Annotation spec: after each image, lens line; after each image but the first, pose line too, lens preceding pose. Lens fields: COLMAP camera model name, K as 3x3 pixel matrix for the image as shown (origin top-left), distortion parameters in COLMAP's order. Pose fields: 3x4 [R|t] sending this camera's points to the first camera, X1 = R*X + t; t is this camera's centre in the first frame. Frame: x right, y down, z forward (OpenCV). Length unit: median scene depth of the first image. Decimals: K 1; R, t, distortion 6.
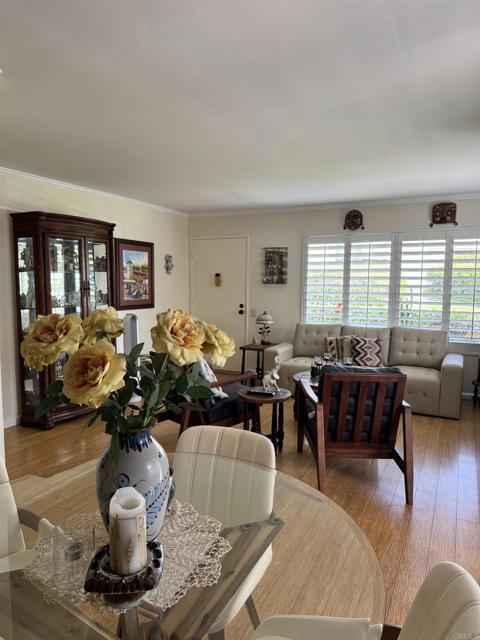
lens RADIAL K [[453.6, 0, 240.0], [0, 453.6, 320.0], [0, 0, 1]] dist [0.089847, -0.003151]
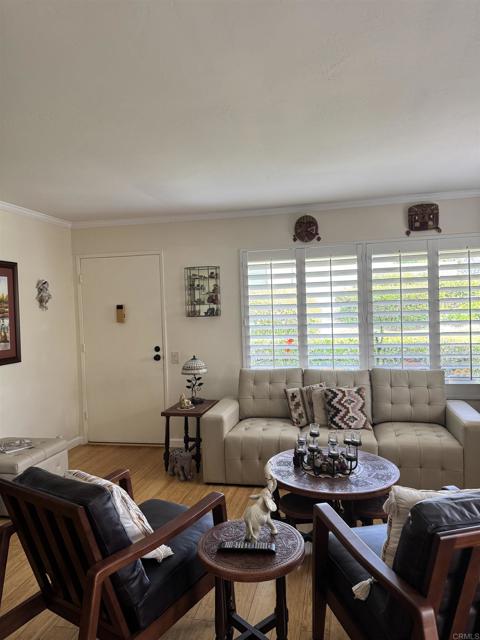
lens RADIAL K [[453.6, 0, 240.0], [0, 453.6, 320.0], [0, 0, 1]] dist [0.089847, -0.003151]
pose [[0.971571, -0.046398, 0.232159, -0.039637], [0.060503, 0.996706, -0.054003, -0.034676], [-0.228889, 0.066514, 0.971178, 0.311821]]
